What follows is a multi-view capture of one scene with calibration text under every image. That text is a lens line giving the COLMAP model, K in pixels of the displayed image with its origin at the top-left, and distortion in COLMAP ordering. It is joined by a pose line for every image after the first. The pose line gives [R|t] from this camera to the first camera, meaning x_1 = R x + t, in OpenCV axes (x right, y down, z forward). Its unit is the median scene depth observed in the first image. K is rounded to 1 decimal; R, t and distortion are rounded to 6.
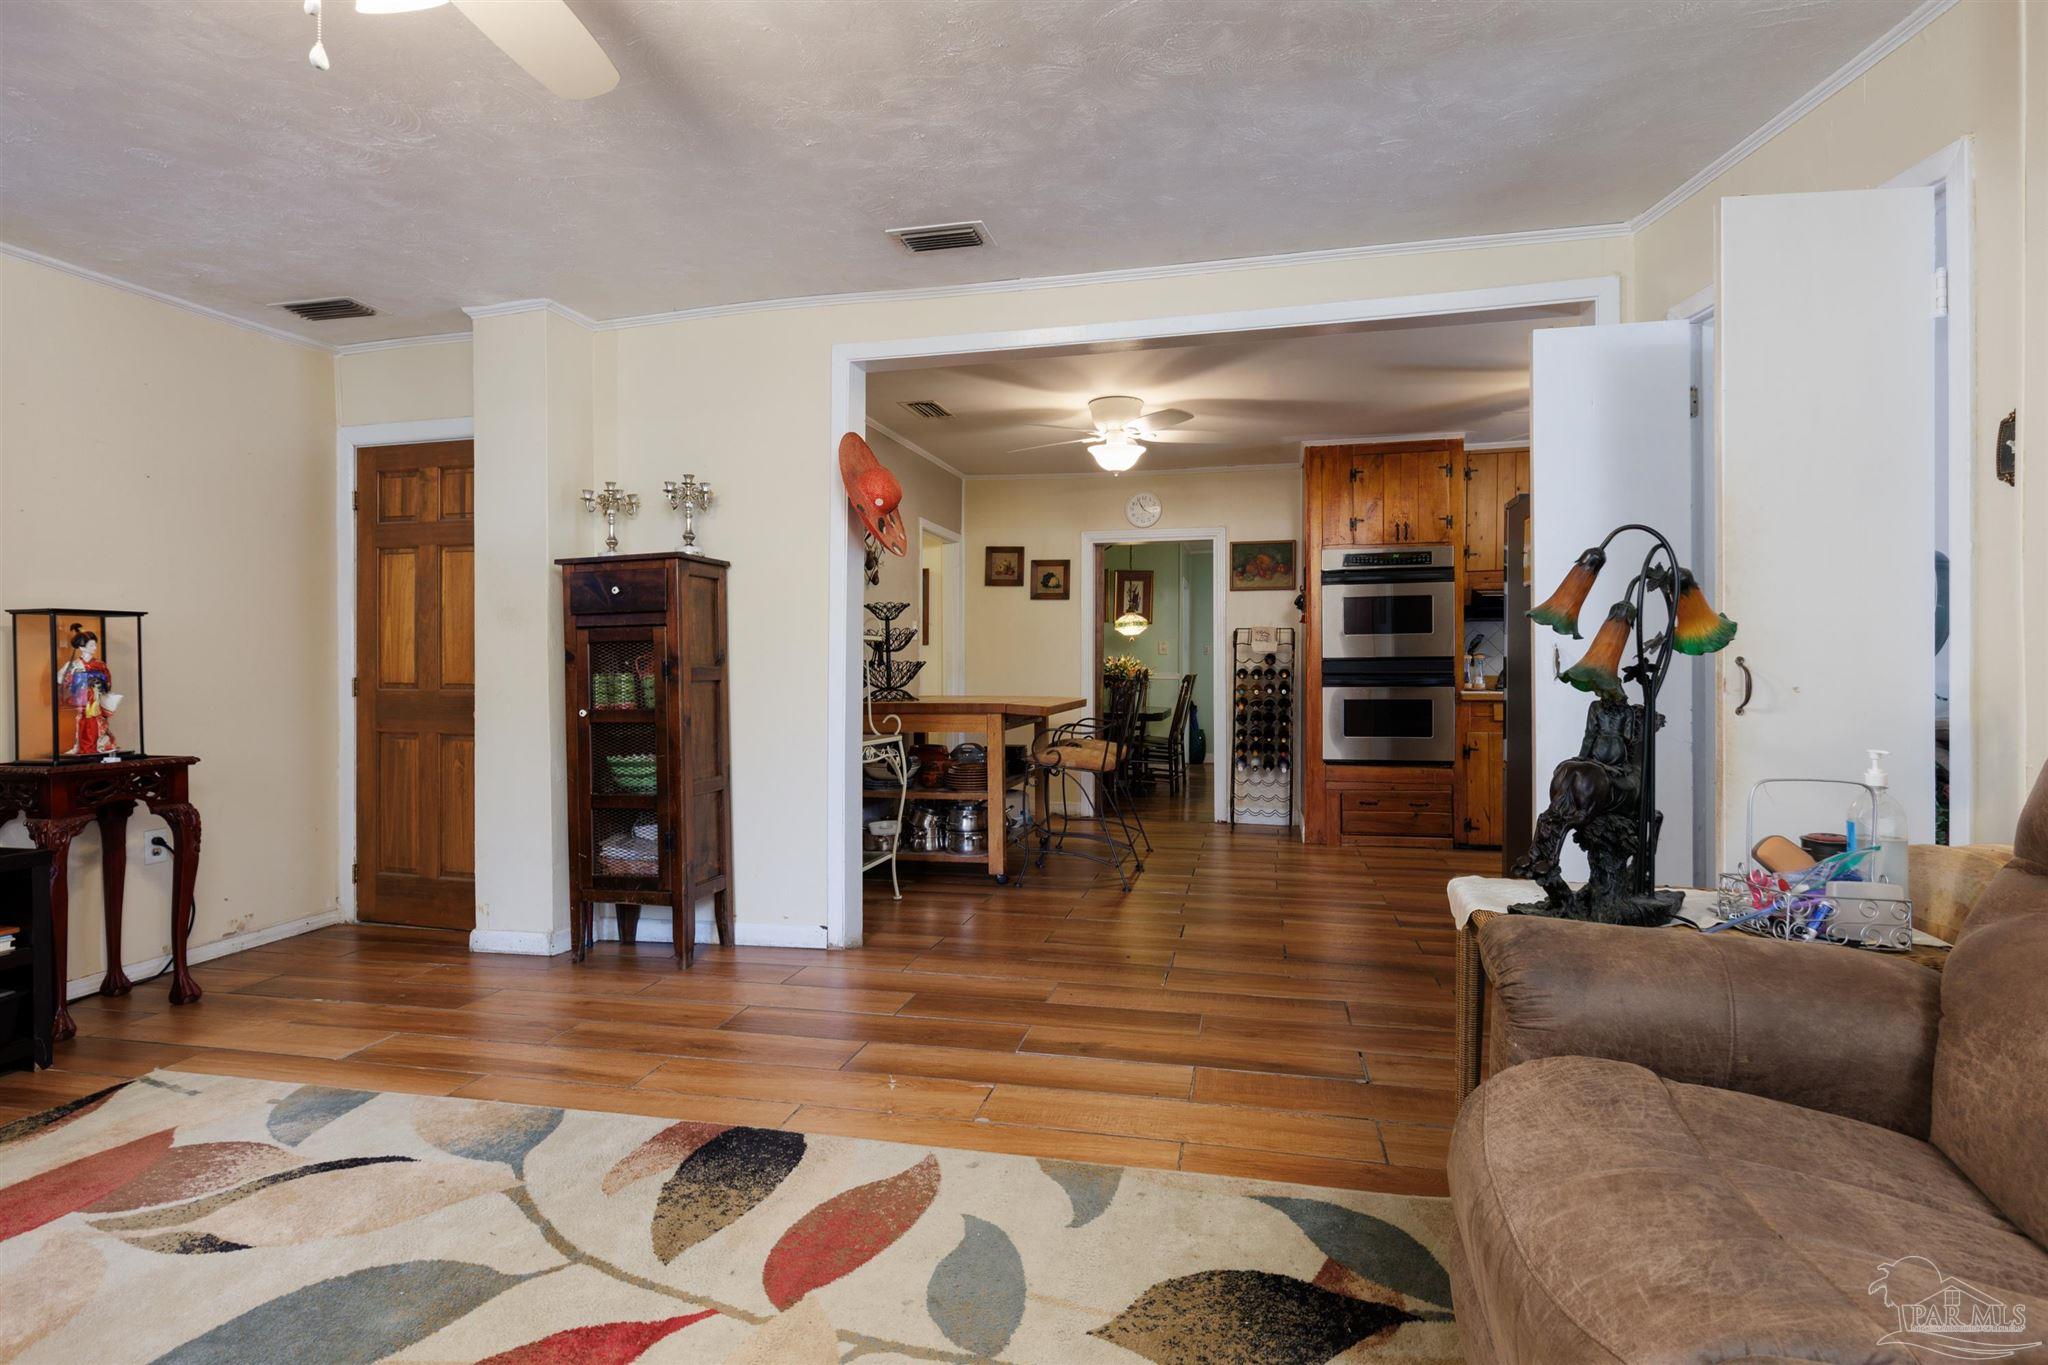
lens RADIAL K [[990.9, 0, 1034.5], [0, 990.9, 675.4], [0, 0, 1]] dist [0.000588, 0.000442]
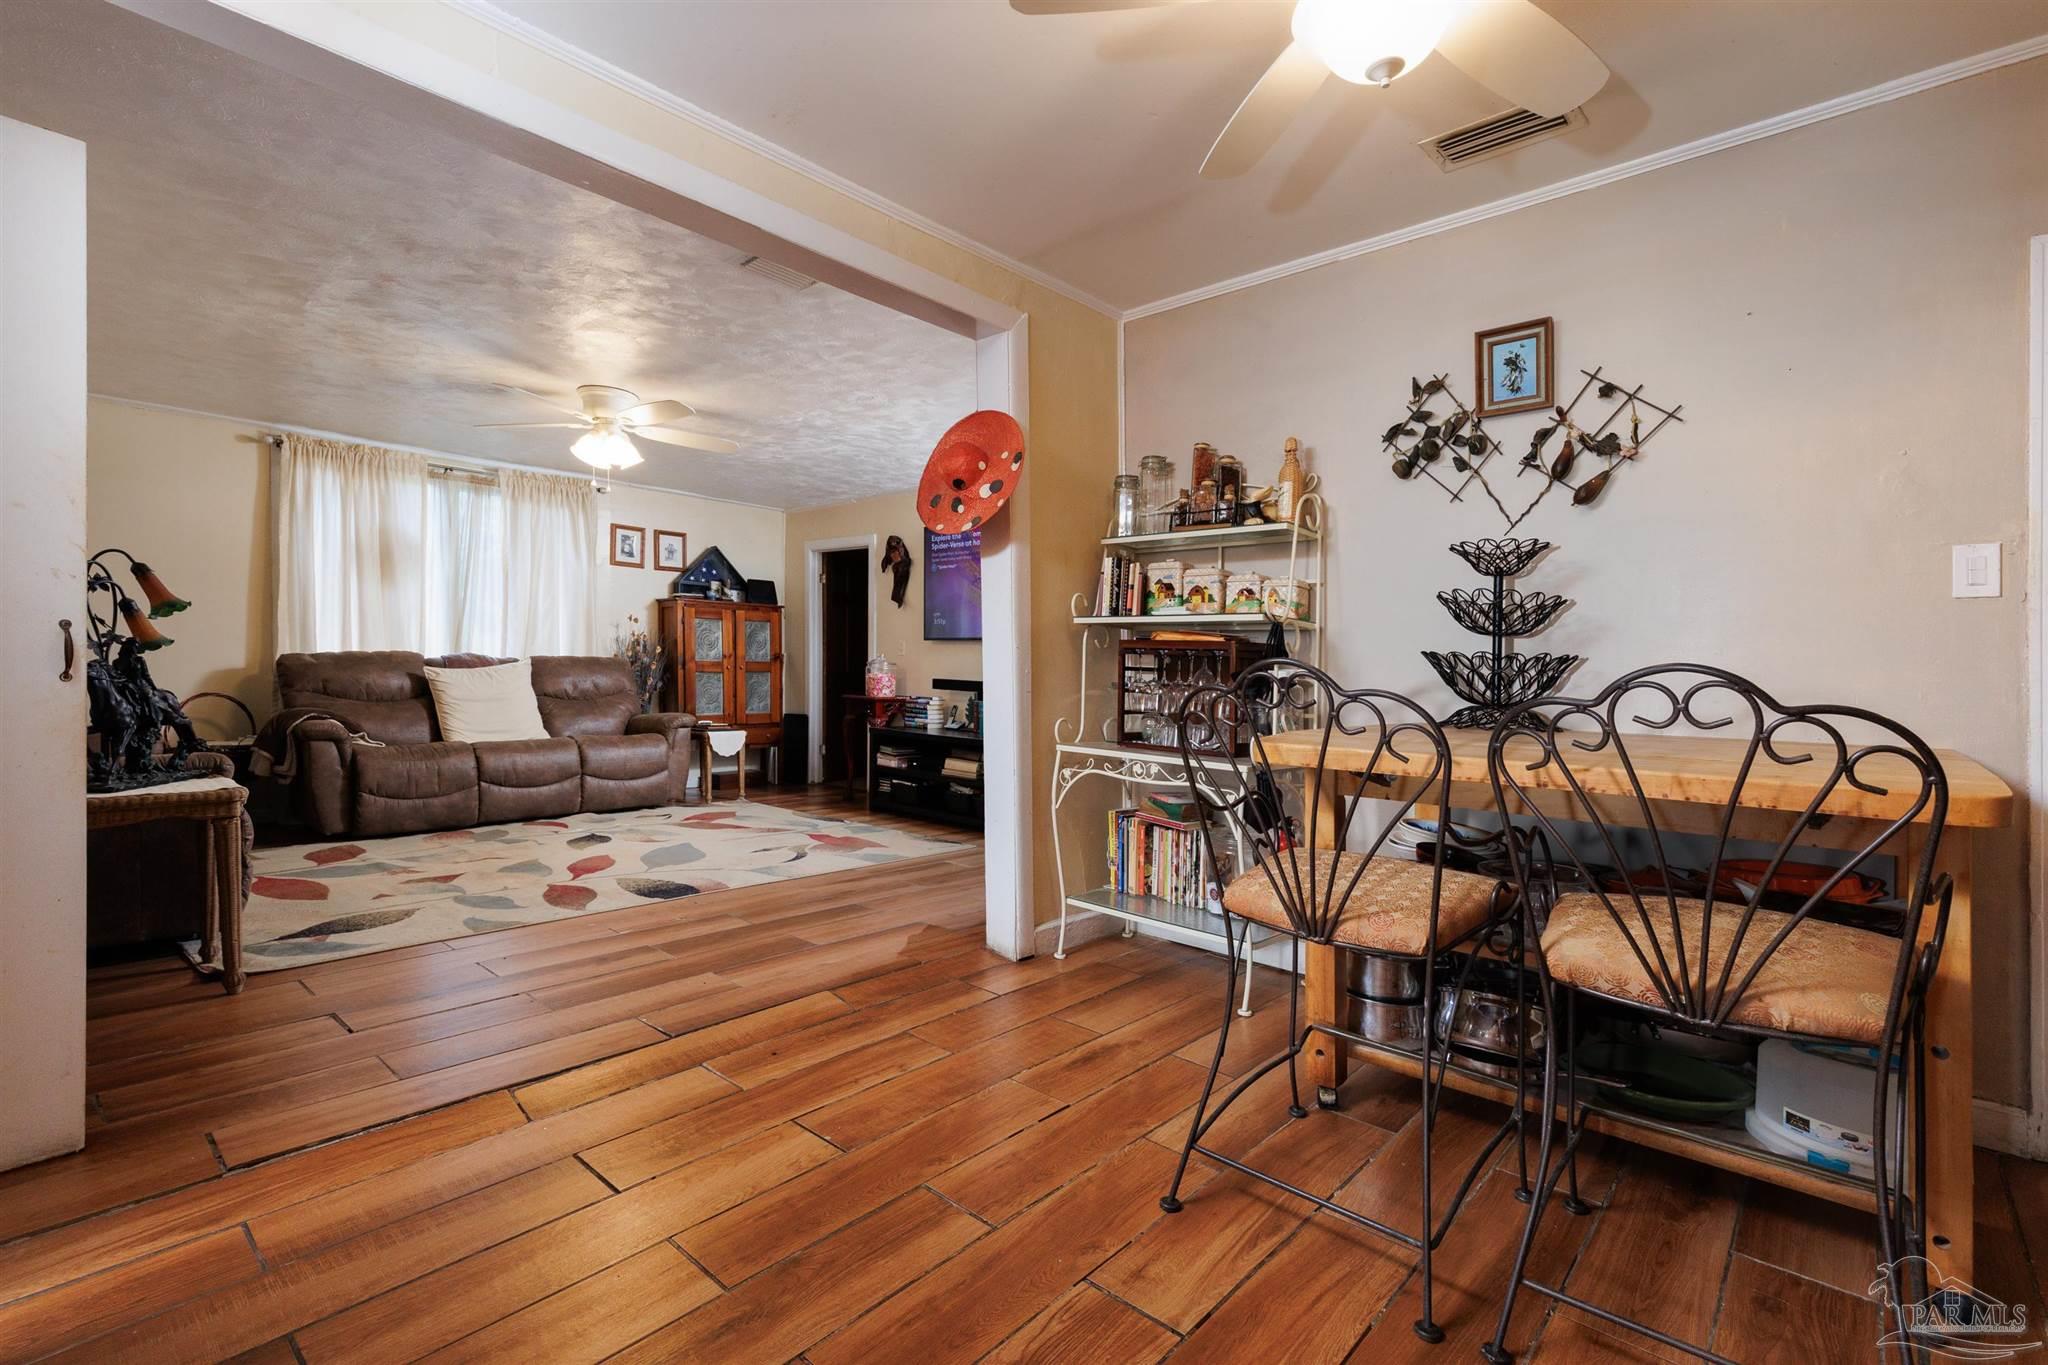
lens RADIAL K [[937.3, 0, 1026.6], [0, 937.3, 719.0], [0, 0, 1]] dist [0.007041, -0.000347]
pose [[-0.485295, 0.046221, -0.873128, 1.025581], [-0.027336, 0.997312, 0.067989, -0.018859], [0.873923, 0.056863, -0.482727, 2.568376]]
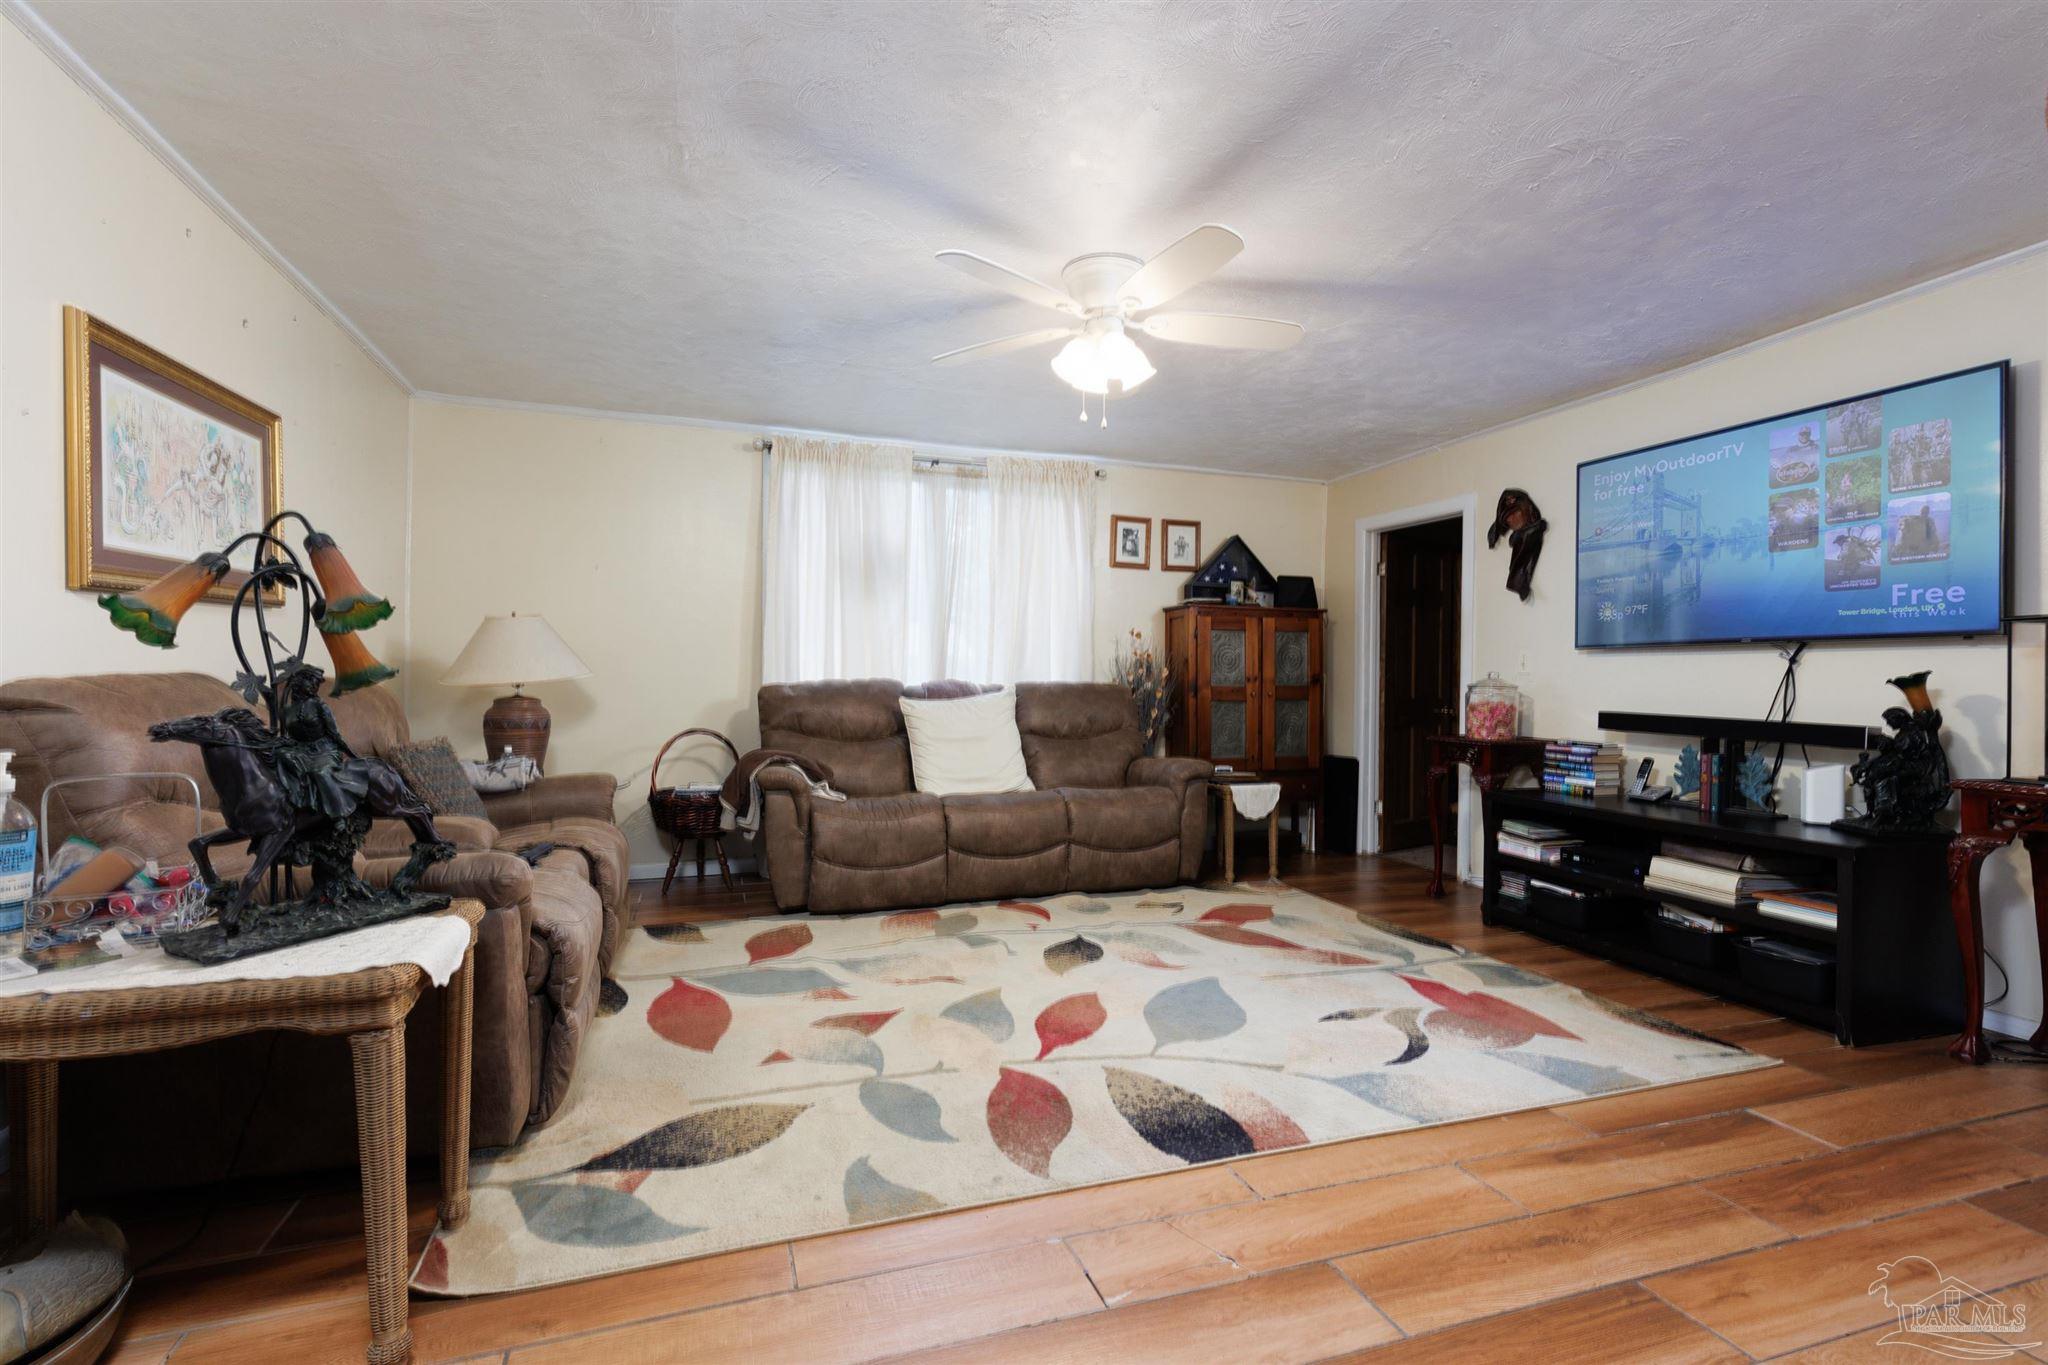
lens RADIAL K [[937.3, 0, 1018.9], [0, 937.3, 682.8], [0, 0, 1]] dist [0.007041, -0.000347]
pose [[-0.854224, 0.001496, -0.519903, 0.395331], [-0.008862, 0.999809, 0.017438, -0.014125], [0.519830, 0.019503, -0.854047, 1.760618]]
